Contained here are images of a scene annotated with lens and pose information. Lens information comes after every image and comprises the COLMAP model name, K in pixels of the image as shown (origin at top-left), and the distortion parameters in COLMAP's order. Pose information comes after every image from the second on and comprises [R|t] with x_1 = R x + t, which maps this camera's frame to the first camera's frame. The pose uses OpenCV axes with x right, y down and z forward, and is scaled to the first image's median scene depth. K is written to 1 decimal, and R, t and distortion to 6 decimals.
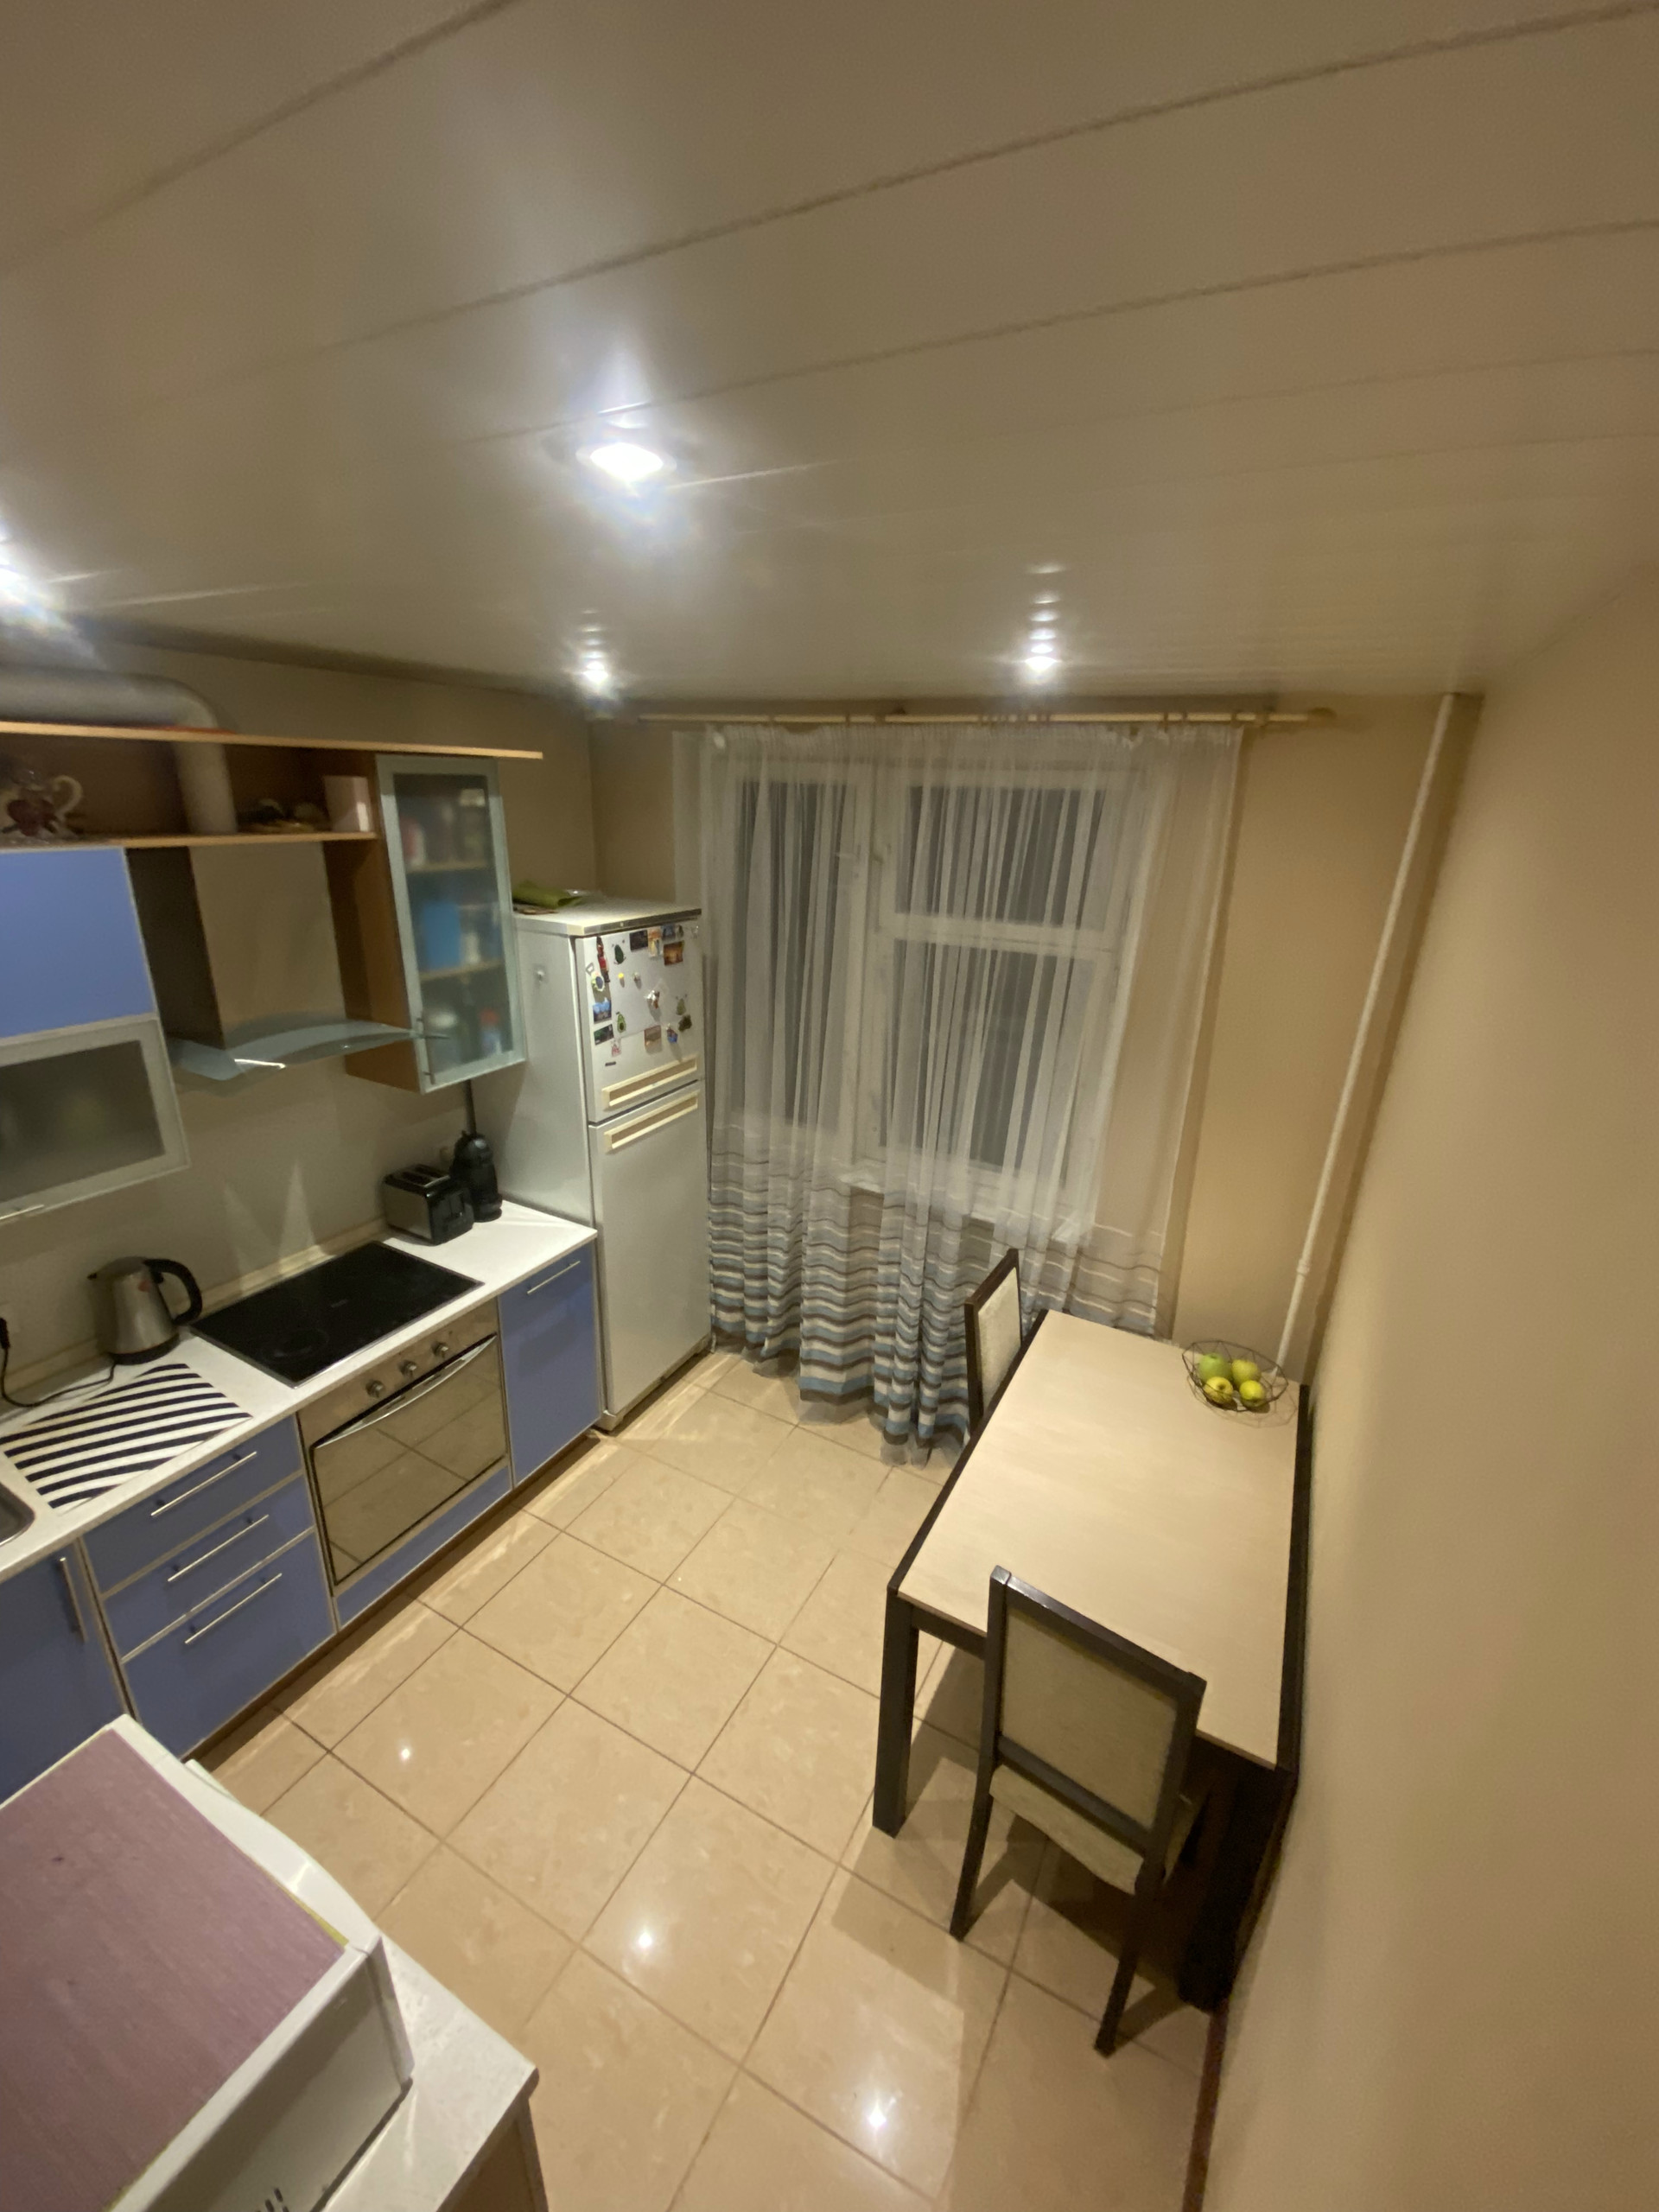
lens RADIAL K [[894.9, 0, 827.3], [0, 894.9, 1098.7], [0, 0, 1]] dist [0.014816, -0.018987]
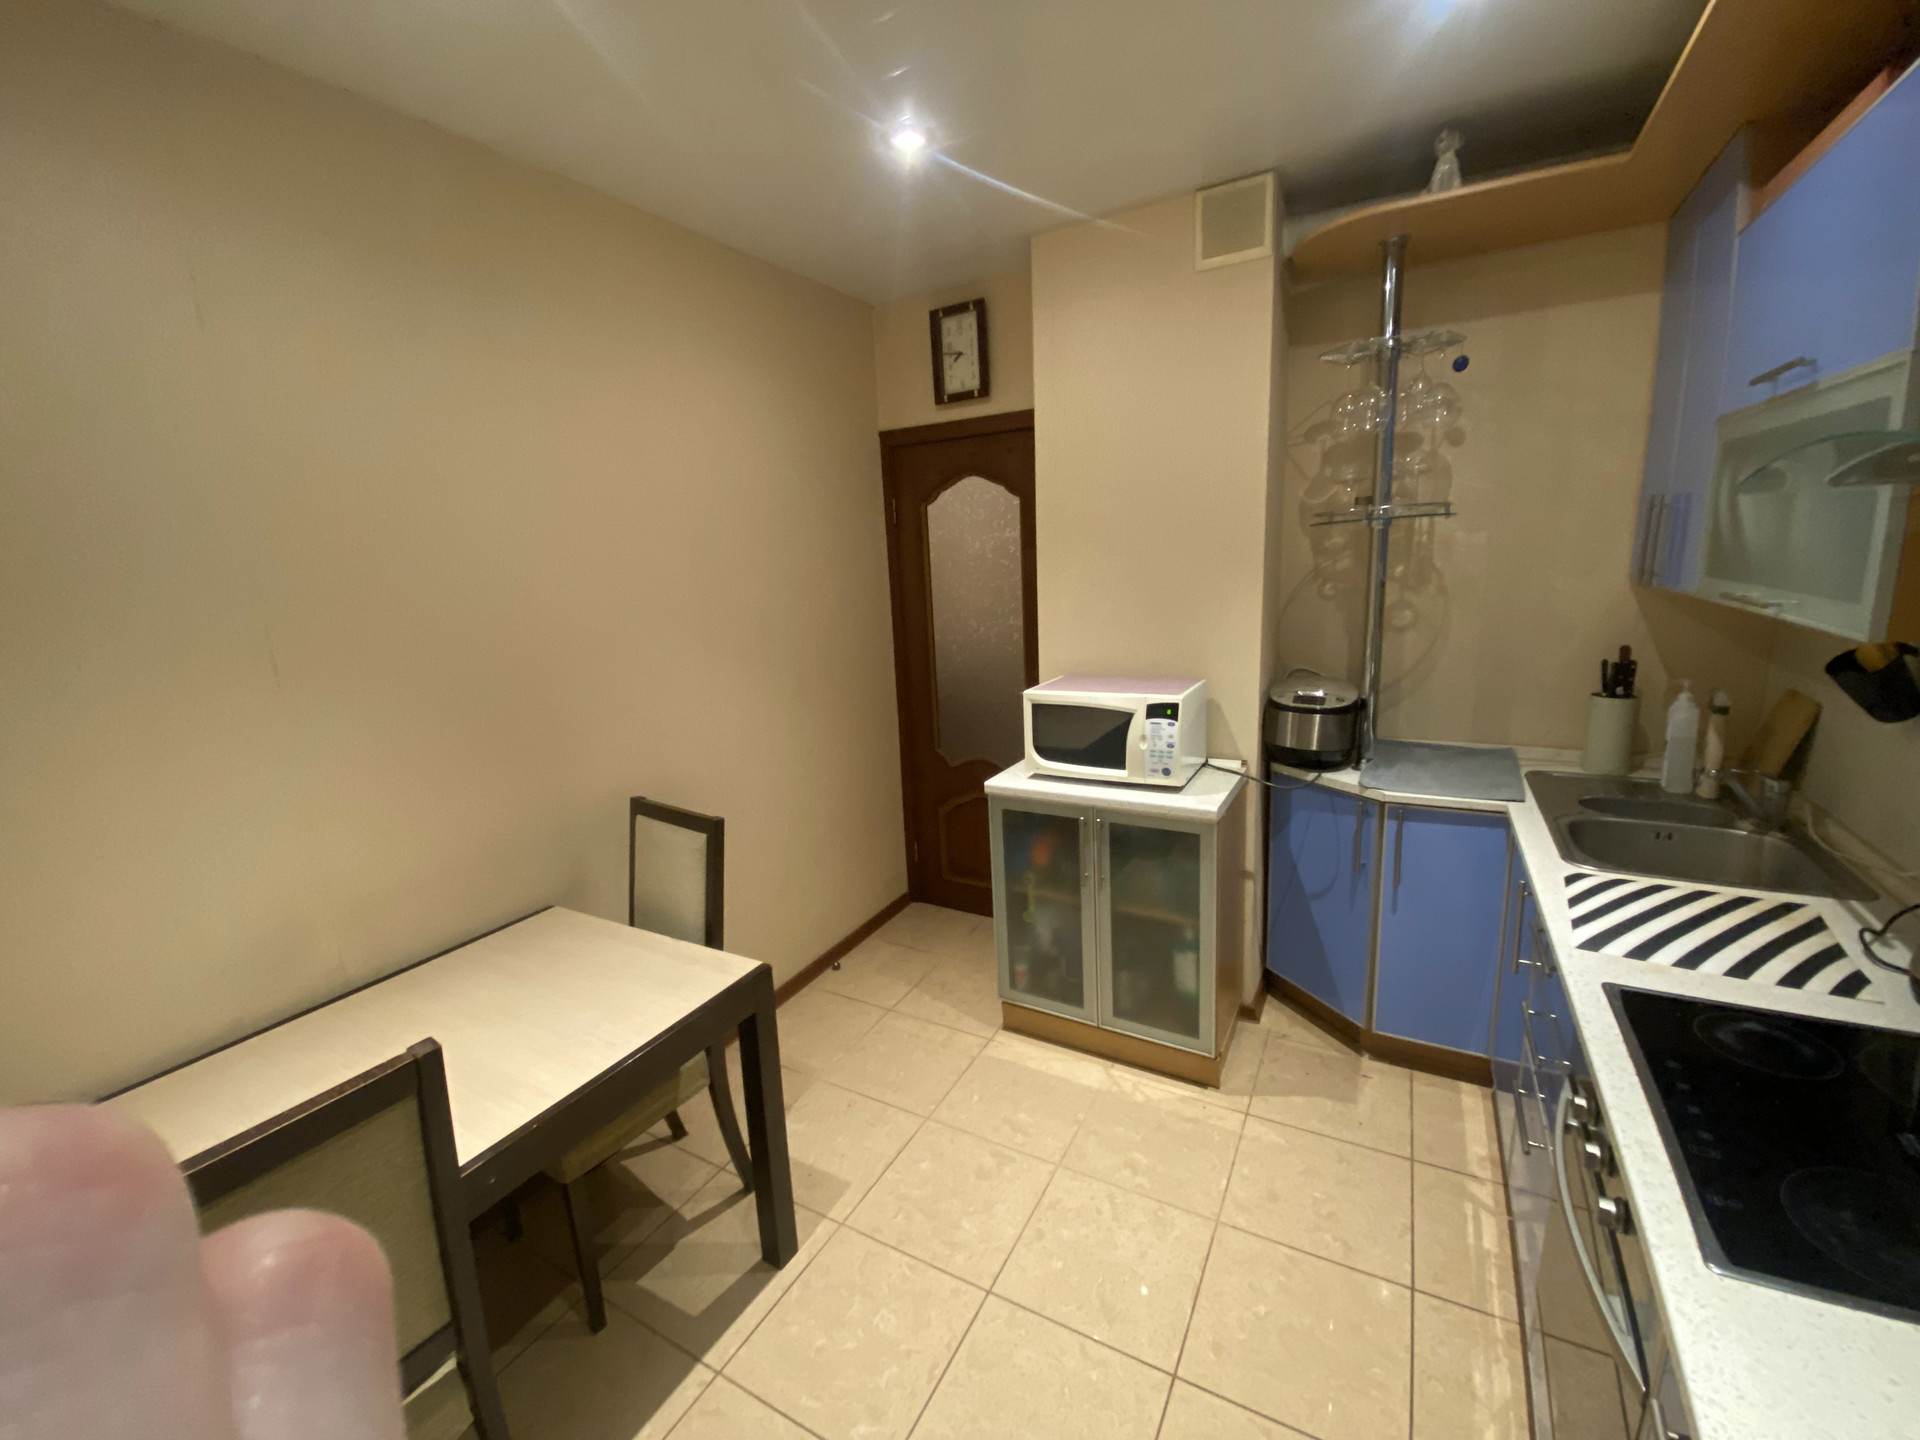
lens RADIAL K [[776.8, 0, 960.0], [0, 776.8, 720.0], [0, 0, 1]] dist [0.014816, -0.018987]
pose [[-0.999776, 0.009763, 0.018789, -0.120884], [0.018104, 0.854338, 0.519403, -0.120815], [-0.010981, 0.519627, -0.854323, 1.169713]]
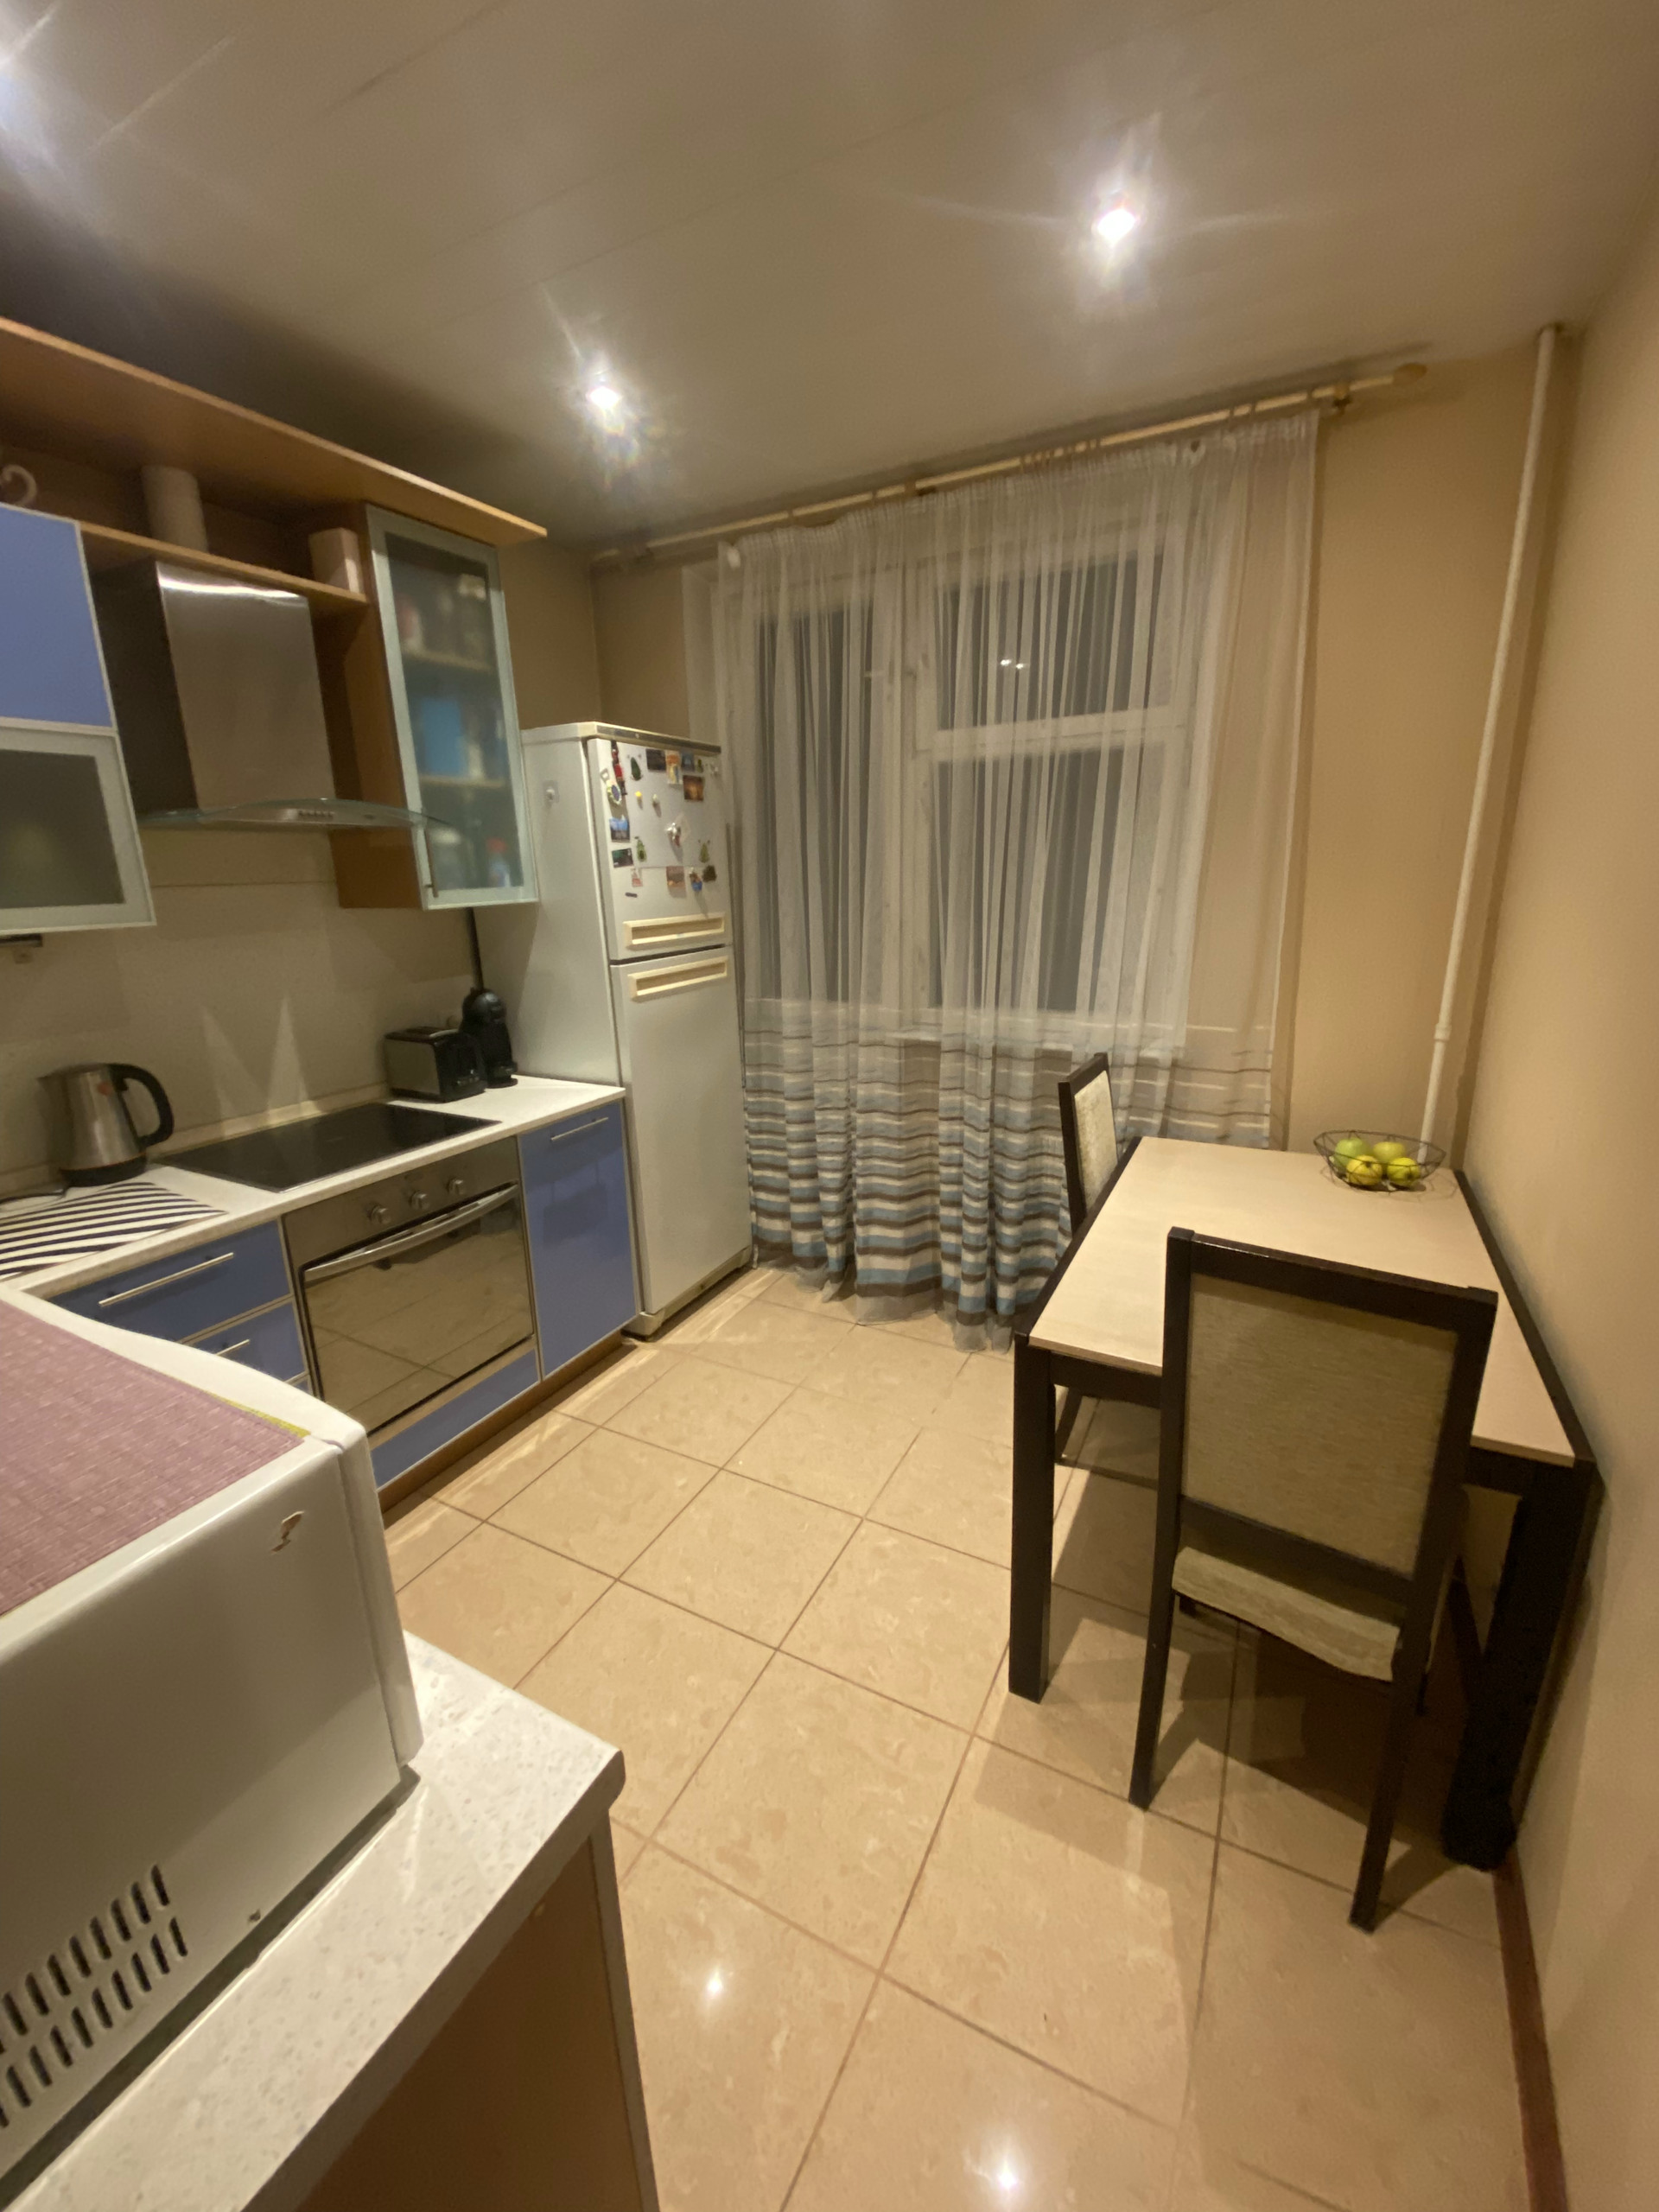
lens RADIAL K [[894.9, 0, 827.3], [0, 894.9, 1098.7], [0, 0, 1]] dist [0.014816, -0.018987]
pose [[0.998162, -0.060472, -0.004049, -0.061660], [0.059949, 0.994926, -0.080802, 0.279770], [0.008915, 0.080411, 0.996722, 0.133288]]
